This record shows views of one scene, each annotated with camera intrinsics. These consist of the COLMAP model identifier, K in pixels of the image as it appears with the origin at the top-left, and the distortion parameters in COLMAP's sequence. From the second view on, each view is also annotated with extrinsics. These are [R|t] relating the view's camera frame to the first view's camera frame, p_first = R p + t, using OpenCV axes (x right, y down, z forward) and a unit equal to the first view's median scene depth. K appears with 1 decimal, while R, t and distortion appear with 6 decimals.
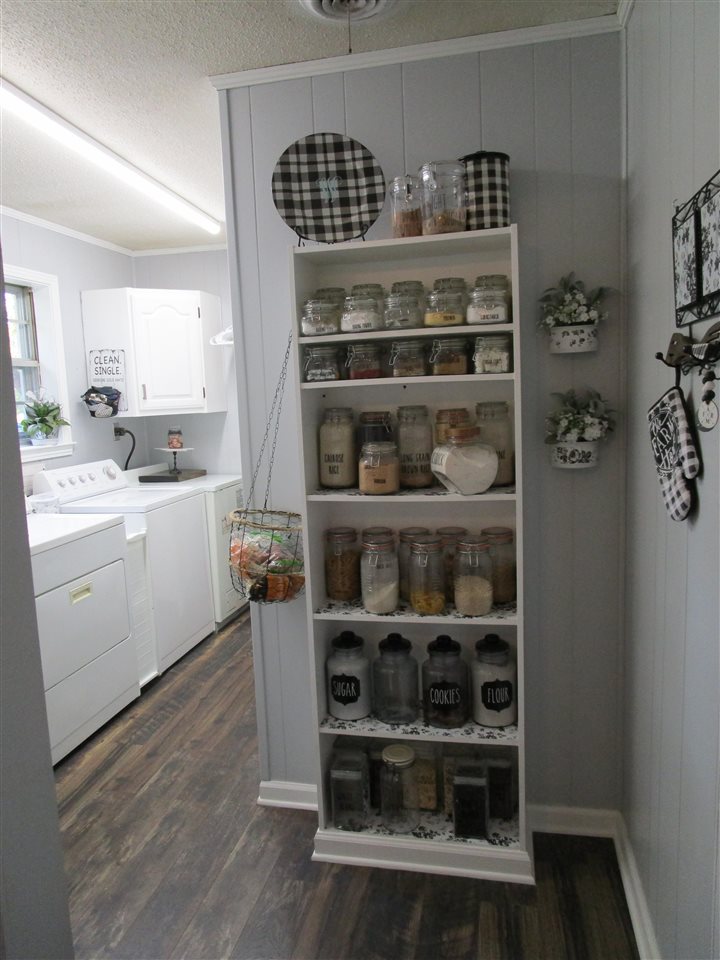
lens RADIAL K [[682.6, 0, 356.9], [0, 682.6, 482.9], [0, 0, 1]] dist [-0.031581, 0.006339]
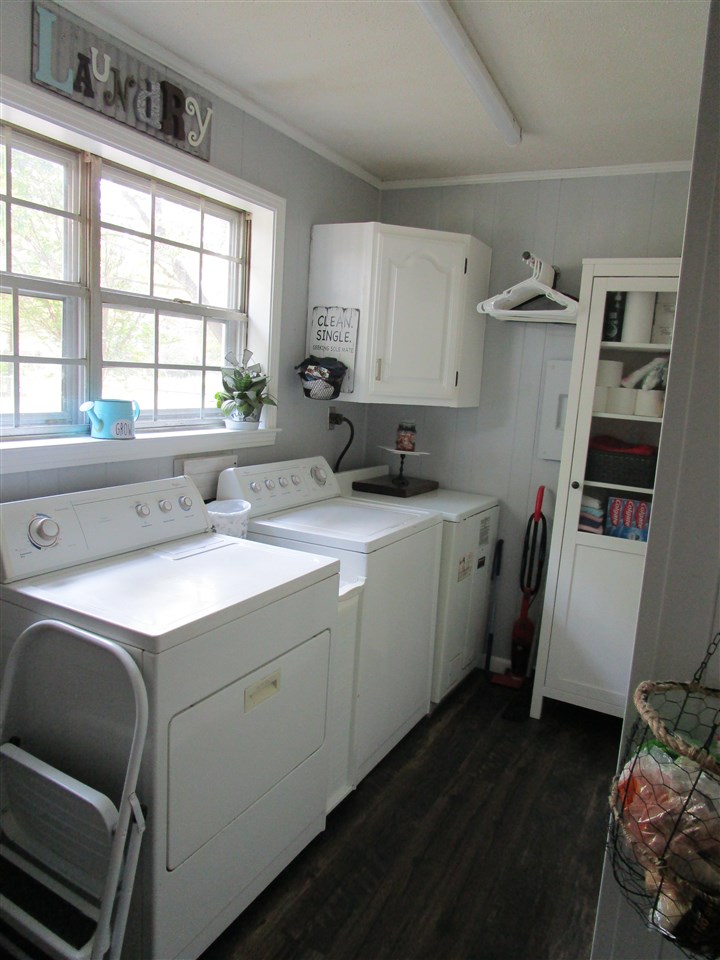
lens RADIAL K [[682.6, 0, 355.6], [0, 682.6, 477.6], [0, 0, 1]] dist [-0.031581, 0.006339]
pose [[0.957078, 0.136478, -0.255686, -0.137425], [-0.133010, 0.990633, 0.030892, -0.040494], [0.257507, 0.004443, 0.966266, 0.301433]]
